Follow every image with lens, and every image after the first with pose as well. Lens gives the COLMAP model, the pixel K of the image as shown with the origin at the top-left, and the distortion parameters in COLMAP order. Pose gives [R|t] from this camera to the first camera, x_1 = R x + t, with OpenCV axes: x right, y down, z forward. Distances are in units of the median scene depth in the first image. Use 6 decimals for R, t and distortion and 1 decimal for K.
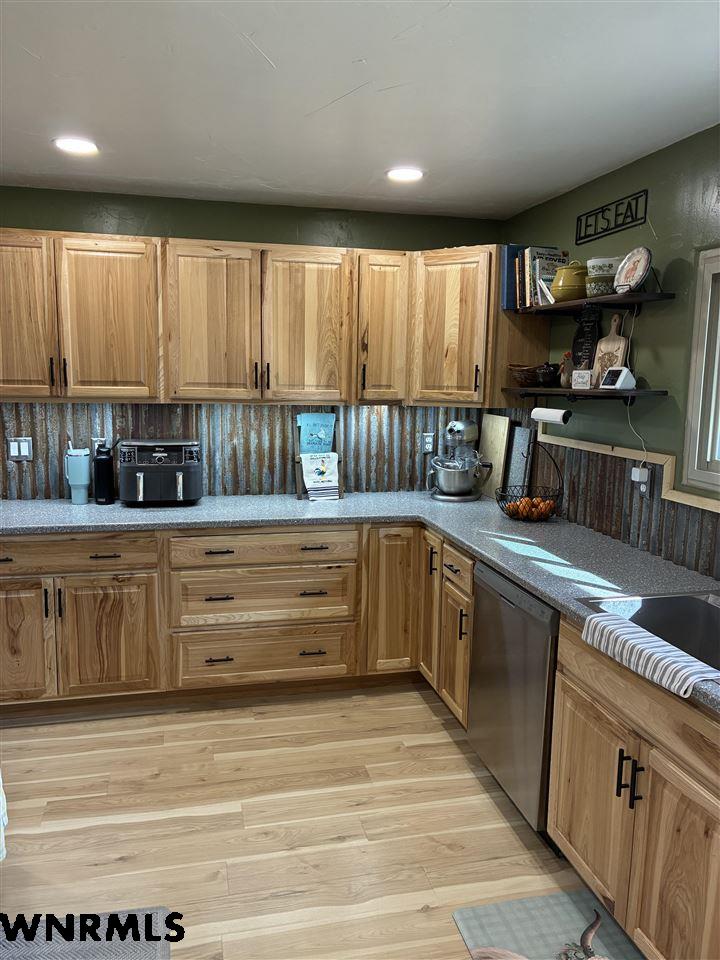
lens RADIAL K [[727.8, 0, 357.7], [0, 727.8, 481.1], [0, 0, 1]] dist [0.040607, -0.052120]
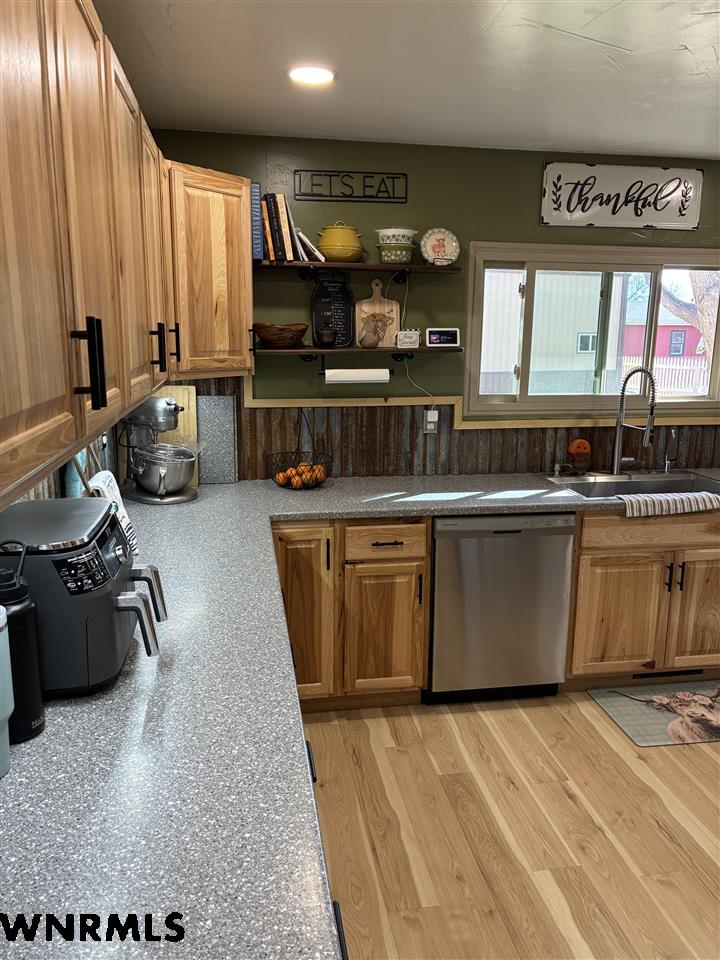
lens RADIAL K [[727.8, 0, 362.4], [0, 727.8, 476.5], [0, 0, 1]] dist [0.040607, -0.052120]
pose [[0.059851, -0.212493, 0.975328, -0.837726], [0.142401, 0.968904, 0.202355, -0.173644], [-0.987998, 0.126776, 0.088249, 1.010890]]
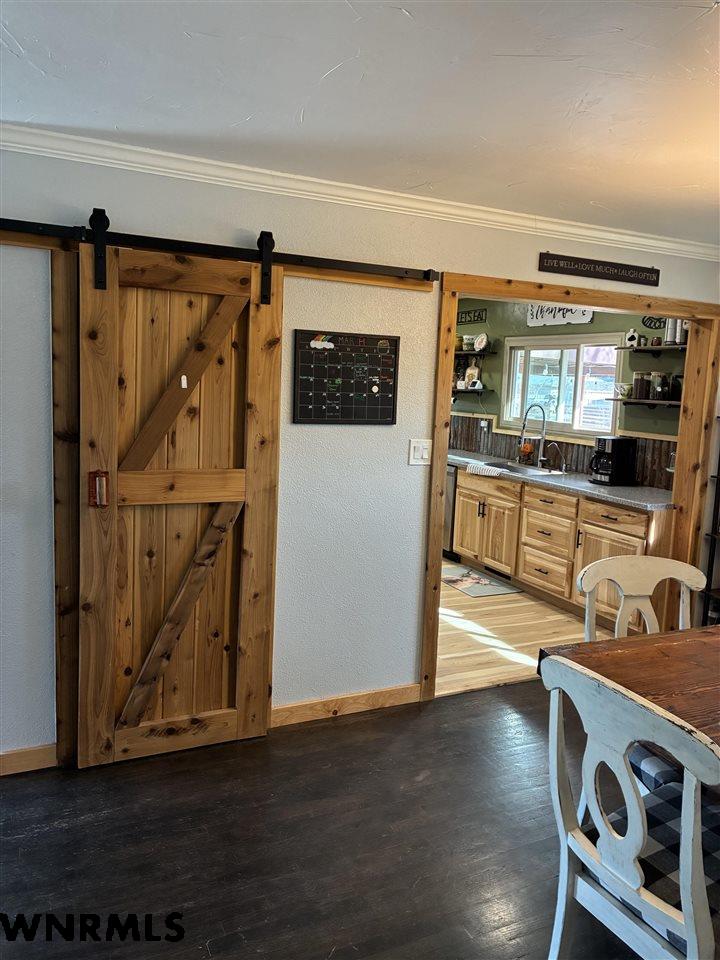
lens RADIAL K [[727.8, 0, 364.0], [0, 727.8, 479.8], [0, 0, 1]] dist [0.040607, -0.052120]
pose [[0.977411, 0.000432, 0.211348, -0.526793], [0.001145, 0.999972, -0.007341, 0.196241], [-0.211345, 0.007417, 0.977383, -1.309157]]
